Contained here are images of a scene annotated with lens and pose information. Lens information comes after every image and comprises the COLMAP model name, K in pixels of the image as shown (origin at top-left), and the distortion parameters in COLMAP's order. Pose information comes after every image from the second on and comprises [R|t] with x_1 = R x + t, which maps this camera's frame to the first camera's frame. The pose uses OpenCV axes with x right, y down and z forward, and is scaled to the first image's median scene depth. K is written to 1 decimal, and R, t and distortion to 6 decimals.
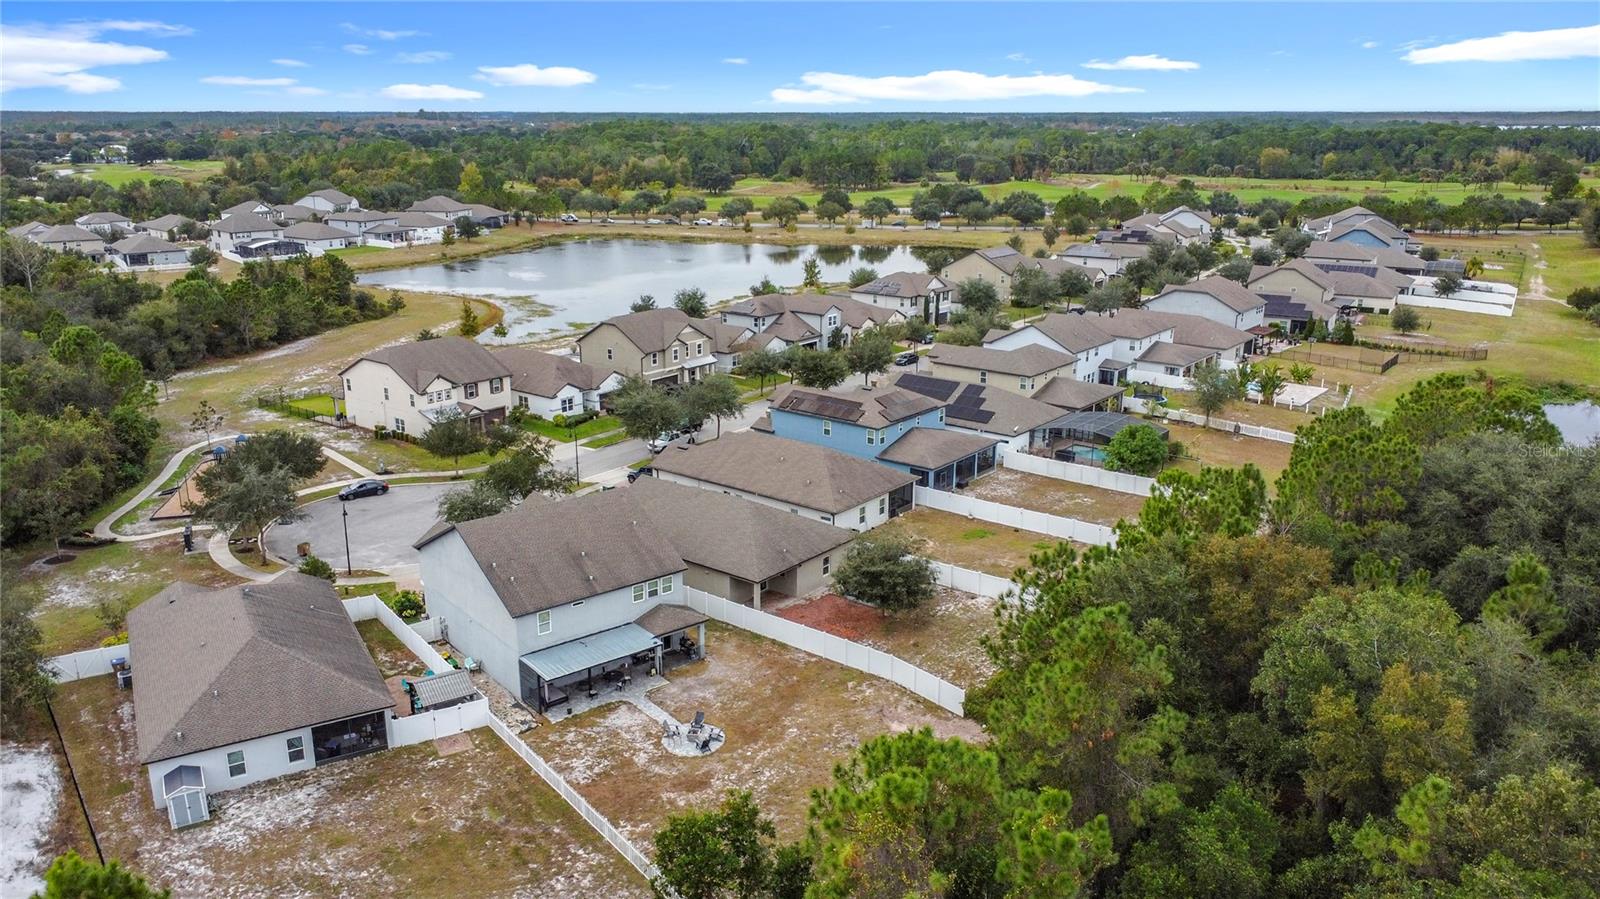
lens RADIAL K [[1137.3, 0, 790.9], [0, 1137.3, 452.5], [0, 0, 1]] dist [0.018752, -0.031339]
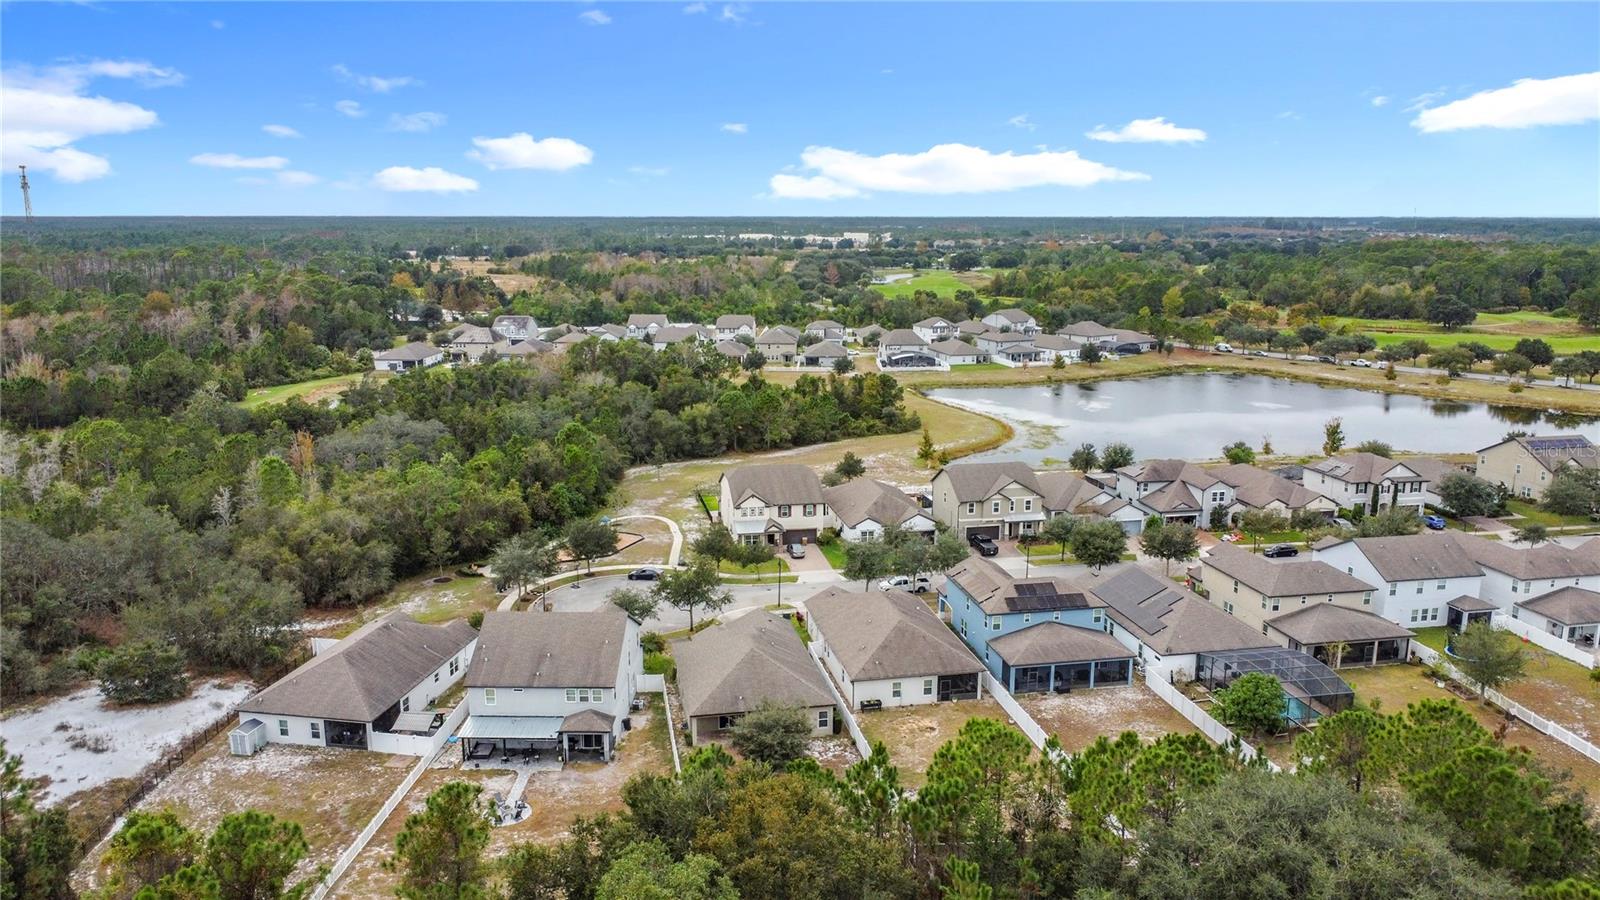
lens RADIAL K [[1114.2, 0, 834.6], [0, 1114.2, 451.3], [0, 0, 1]] dist [0.001875, -0.003039]
pose [[0.782492, 0.130727, -0.608783, 0.483934], [-0.182167, 0.982997, -0.023062, -0.100925], [0.595417, 0.128946, 0.793001, 0.083100]]
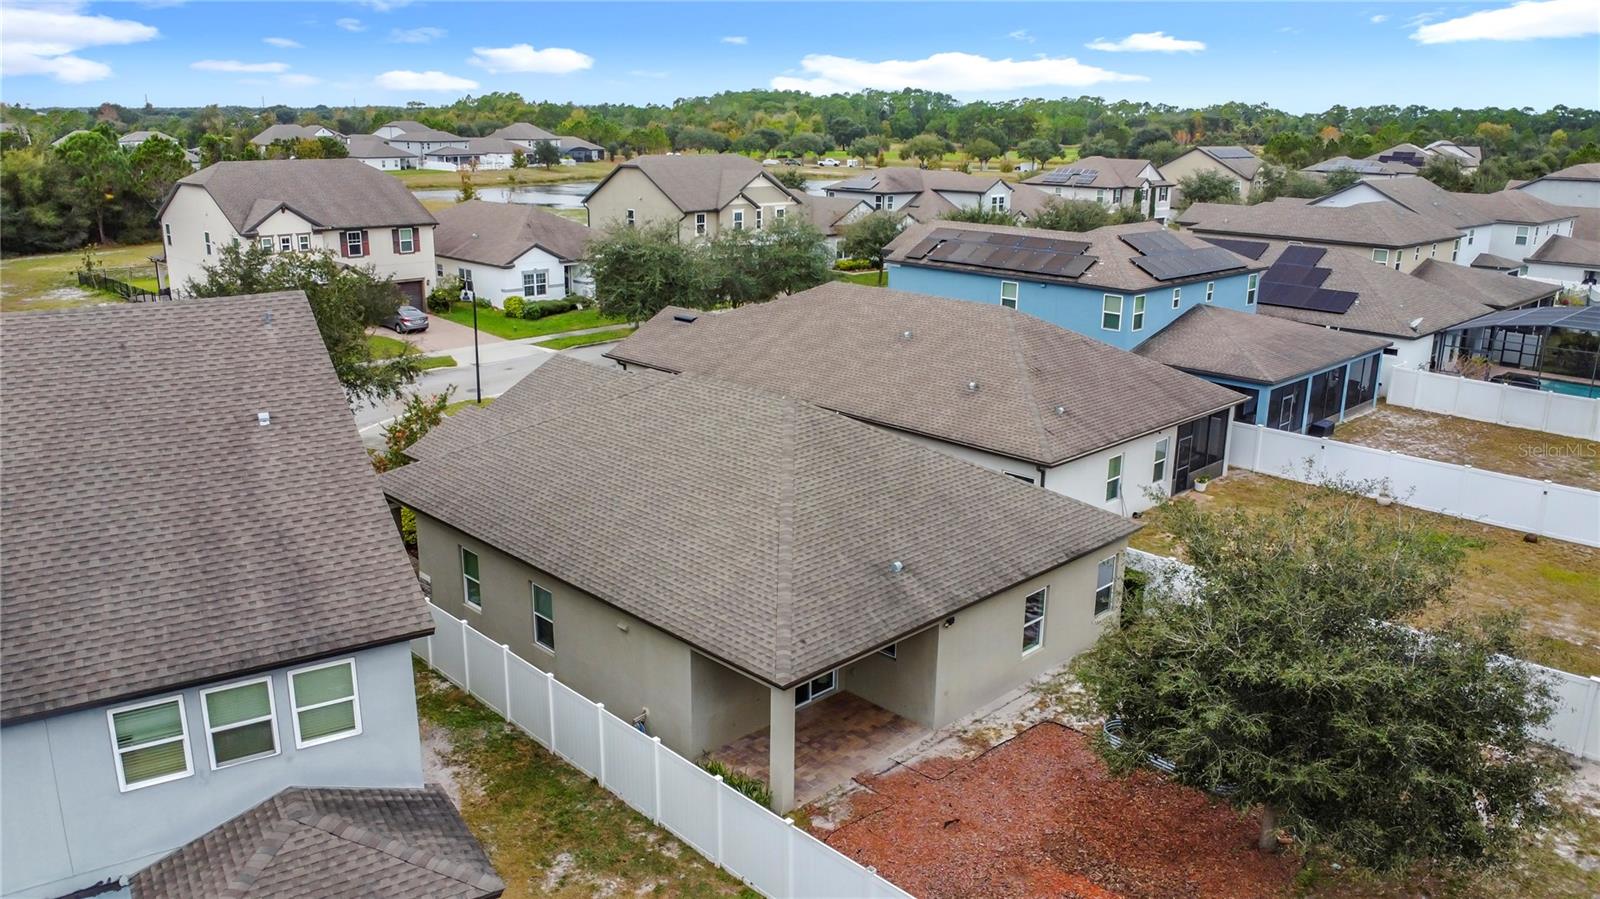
lens RADIAL K [[1155.5, 0, 792.0], [0, 1155.5, 445.0], [0, 0, 1]] dist [-0.031433, -0.002541]
pose [[0.992819, 0.041974, -0.112023, -0.000336], [-0.042794, 0.999072, -0.004925, 0.039064], [0.111713, 0.009683, 0.993693, 0.472947]]
